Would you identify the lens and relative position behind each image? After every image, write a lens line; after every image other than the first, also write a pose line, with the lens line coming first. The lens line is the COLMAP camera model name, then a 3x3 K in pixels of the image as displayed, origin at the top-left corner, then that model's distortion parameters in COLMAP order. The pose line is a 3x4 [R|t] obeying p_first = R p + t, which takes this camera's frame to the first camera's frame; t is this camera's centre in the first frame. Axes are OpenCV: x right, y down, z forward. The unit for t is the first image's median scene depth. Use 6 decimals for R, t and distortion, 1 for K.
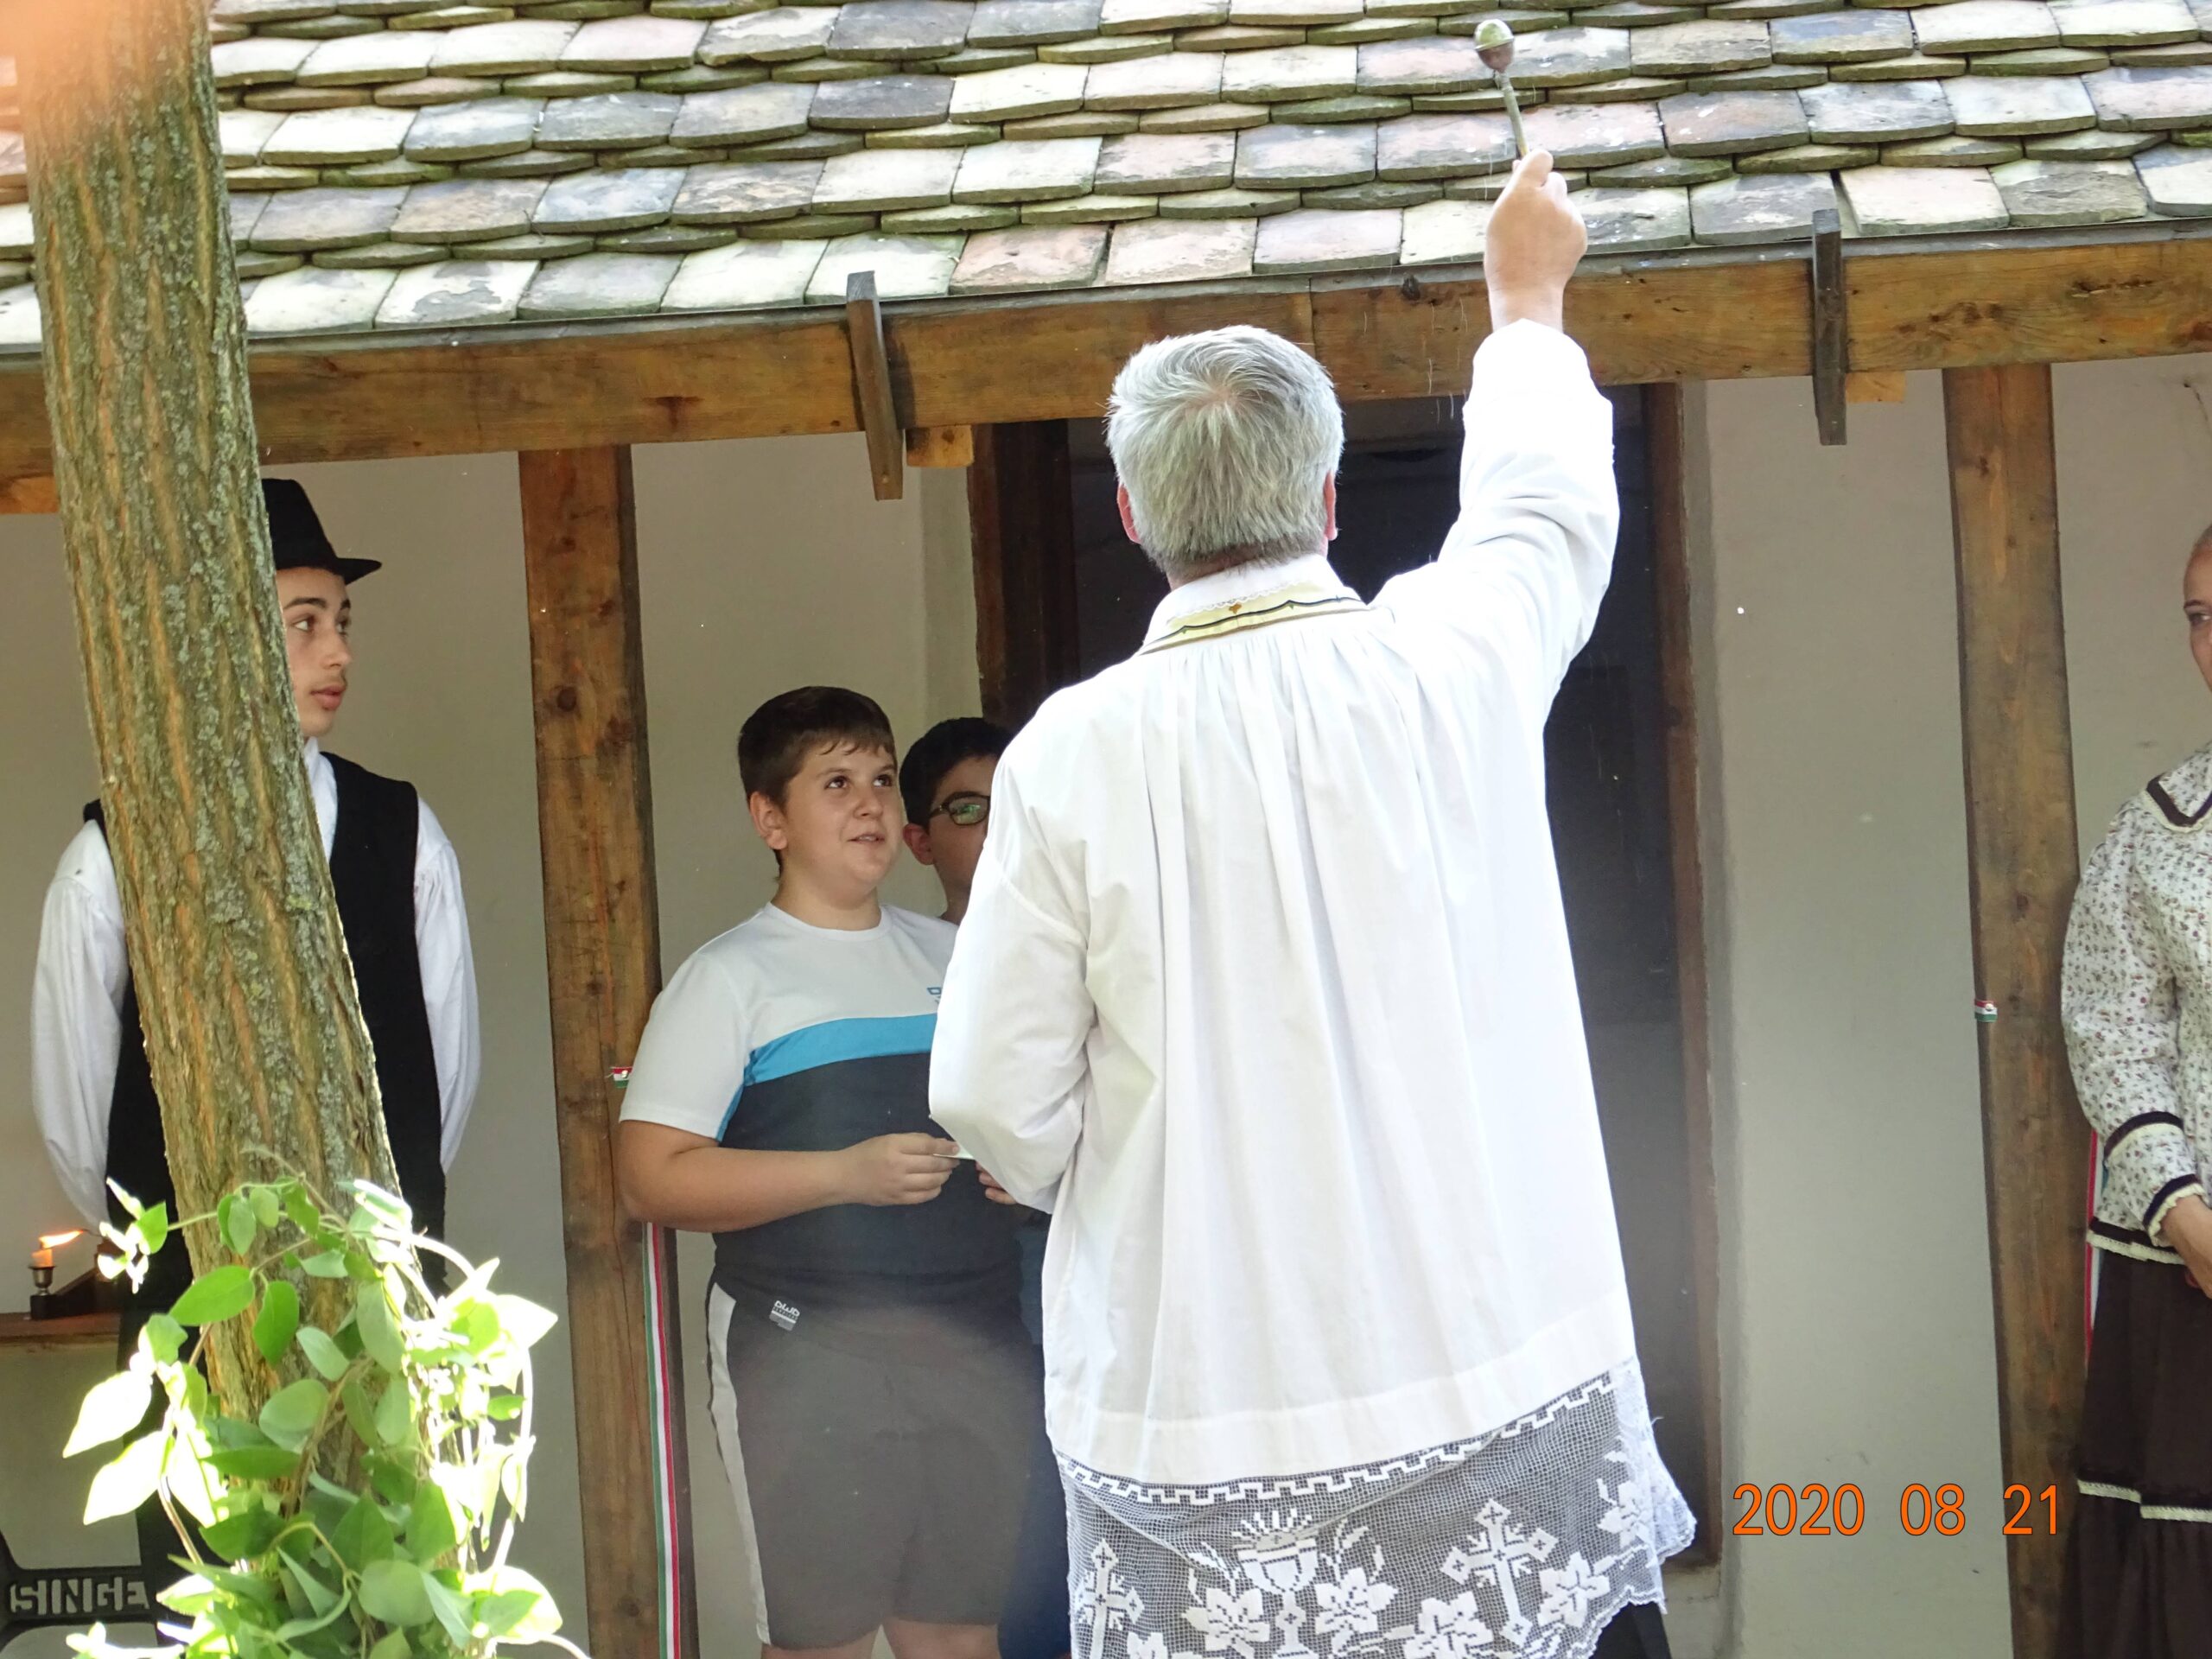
lens RADIAL K [[6107.1, 0, 1230.9], [0, 6107.1, 832.2], [0, 0, 1]] dist [0.016062, 0.529387]
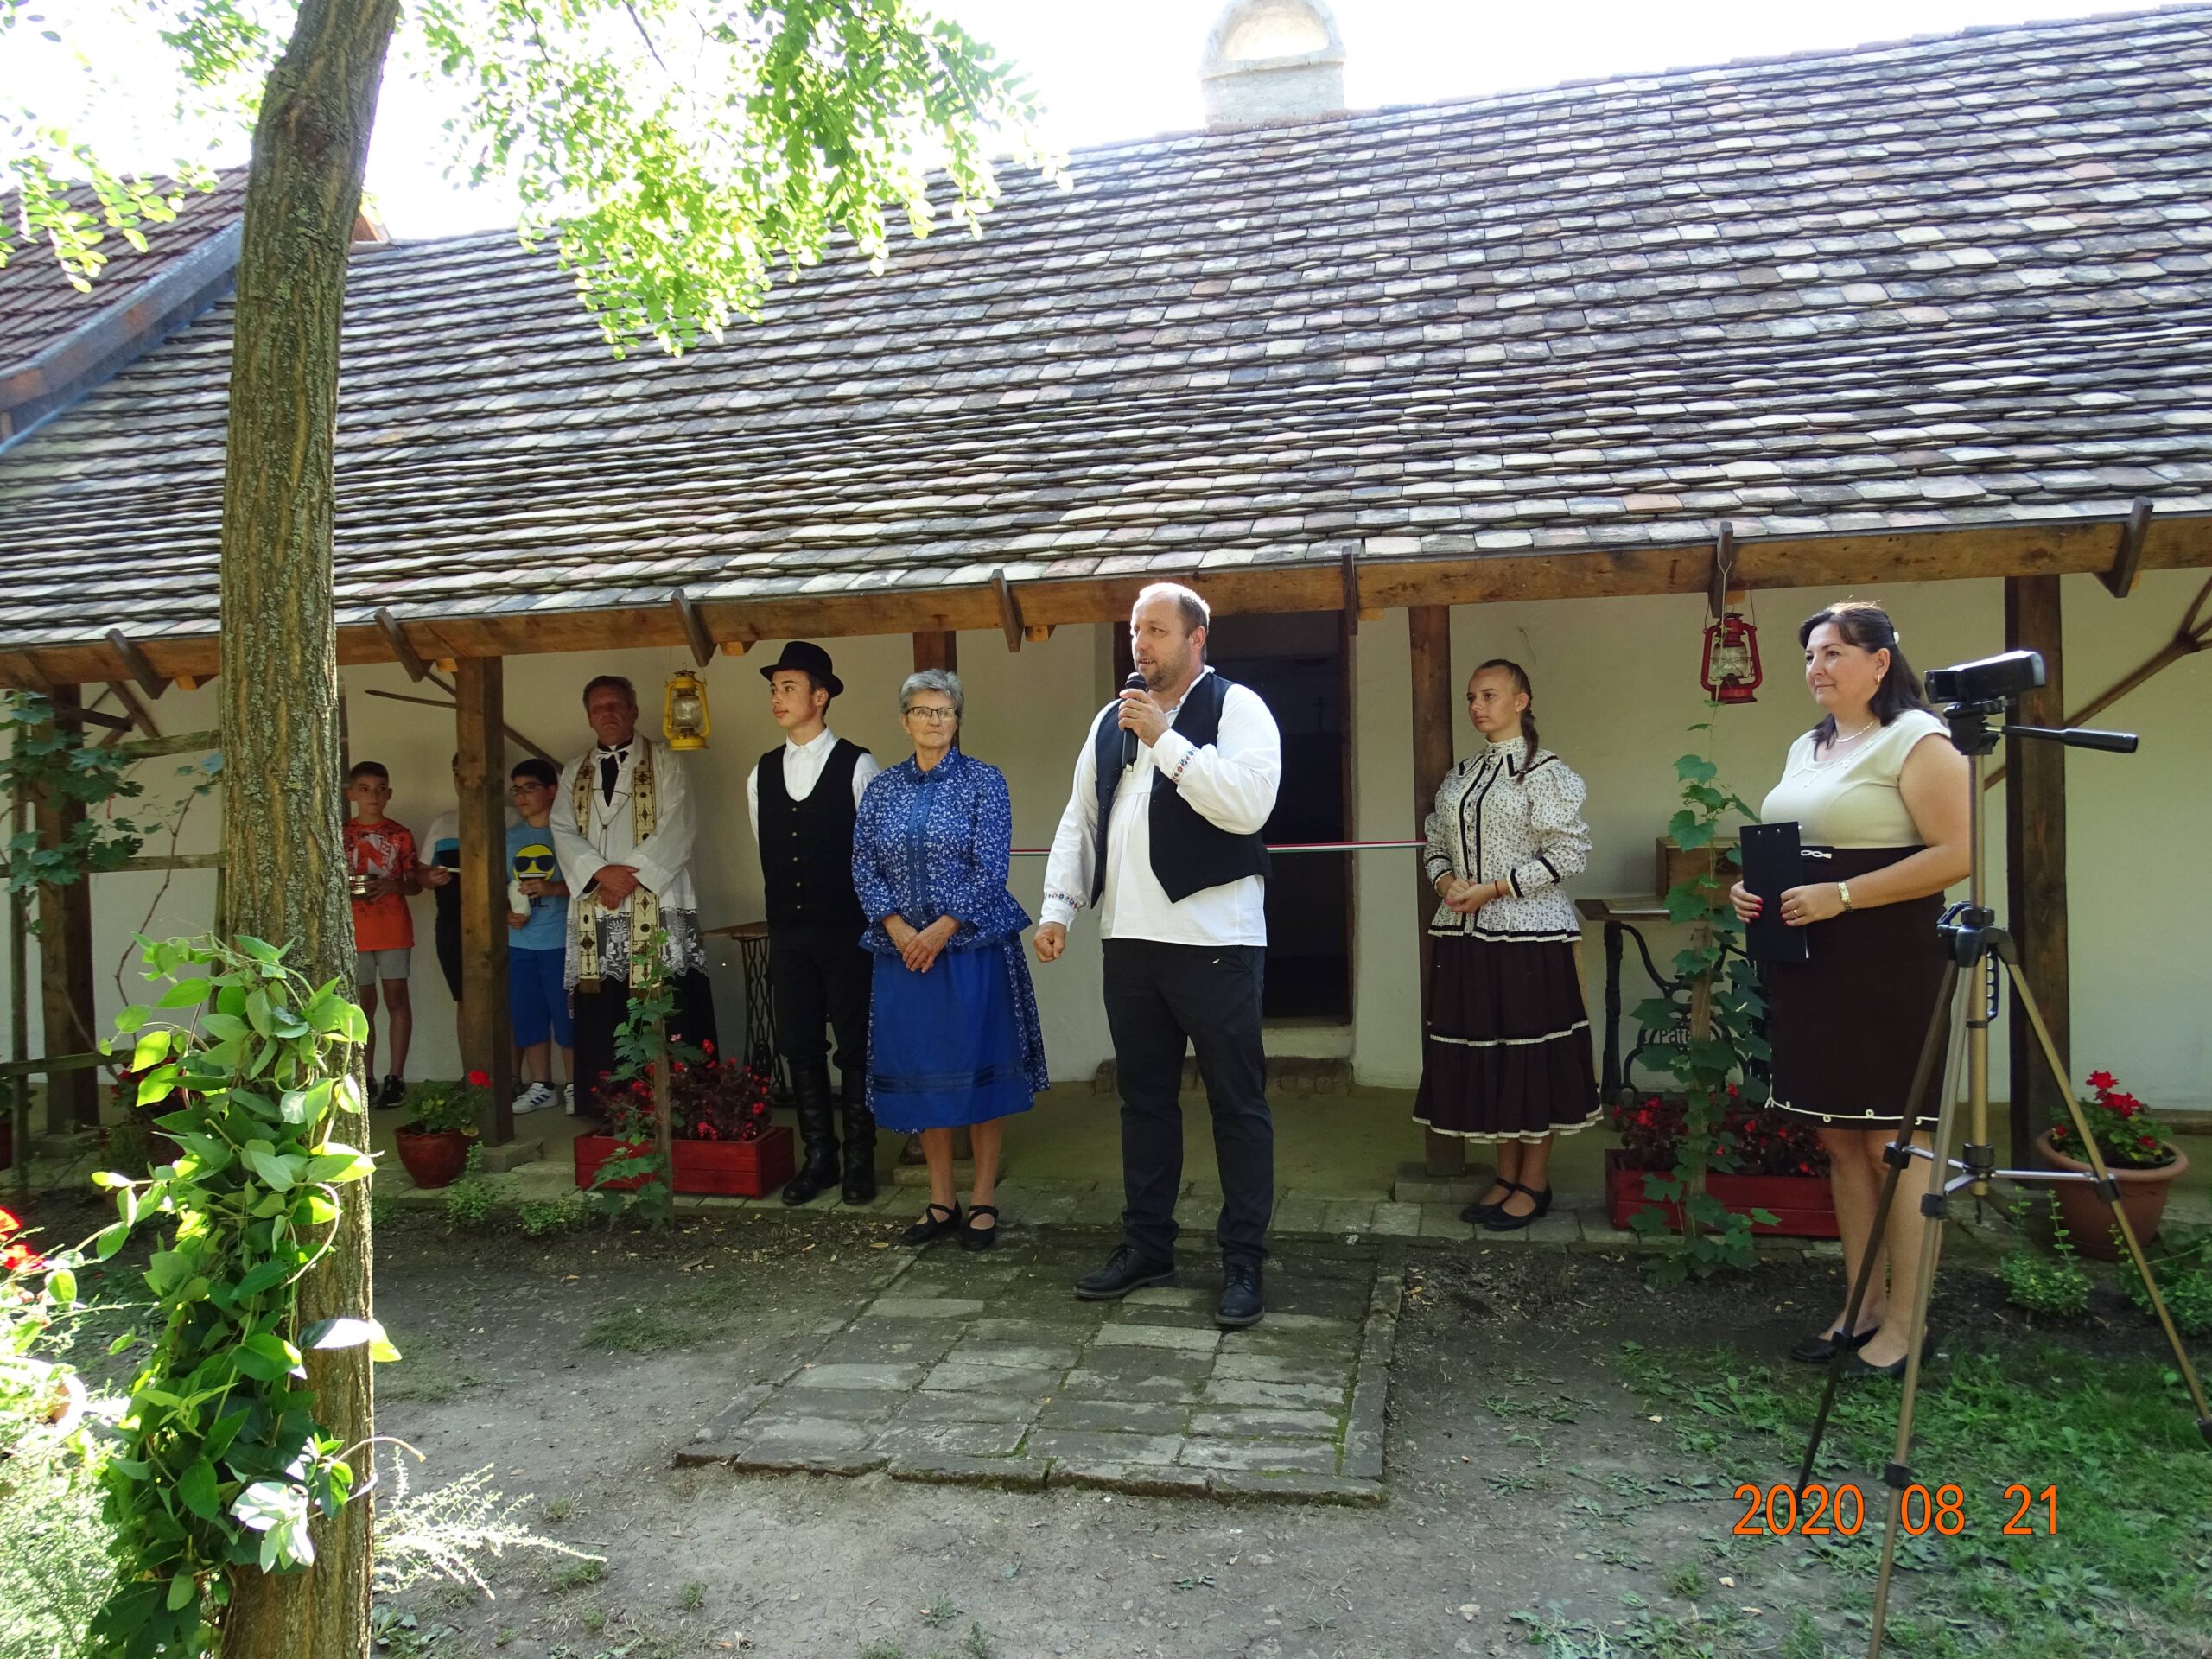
lens RADIAL K [[1555.1, 0, 1144.6], [0, 1555.1, 820.0], [0, 0, 1]] dist [0.031880, -0.030182]
pose [[0.991016, 0.022387, -0.131860, 0.096279], [-0.018867, 0.999433, 0.027884, 0.001787], [0.132410, -0.025146, 0.990876, 0.284251]]
